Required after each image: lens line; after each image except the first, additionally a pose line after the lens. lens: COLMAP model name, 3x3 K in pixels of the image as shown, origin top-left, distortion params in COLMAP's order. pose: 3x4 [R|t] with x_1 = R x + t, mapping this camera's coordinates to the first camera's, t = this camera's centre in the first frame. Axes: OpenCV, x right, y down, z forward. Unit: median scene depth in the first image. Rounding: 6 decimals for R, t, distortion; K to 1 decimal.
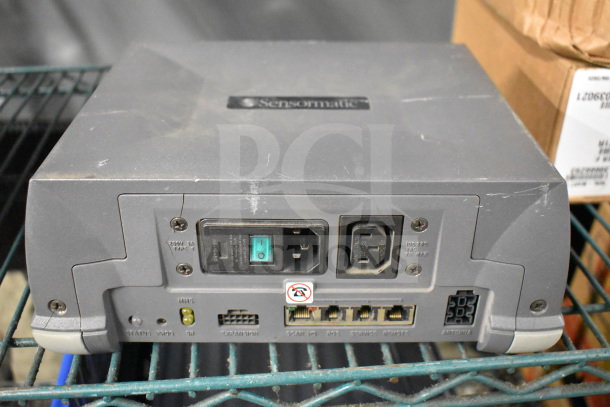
lens RADIAL K [[620.4, 0, 301.6], [0, 620.4, 200.4], [0, 0, 1]] dist [-0.014835, 0.000000]
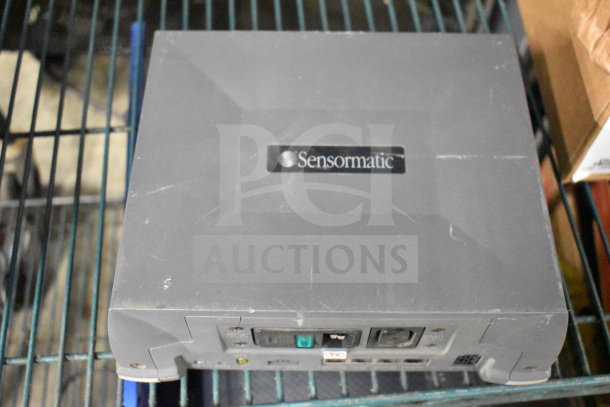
lens RADIAL K [[684.6, 0, 303.5], [0, 684.6, 203.4], [0, 0, 1]] dist [-0.016068, 0.000000]
pose [[0.999849, 0.013339, -0.011105, -0.047432], [-0.006515, 0.881449, 0.472234, -0.659448], [0.016088, -0.472090, 0.881403, -0.036246]]
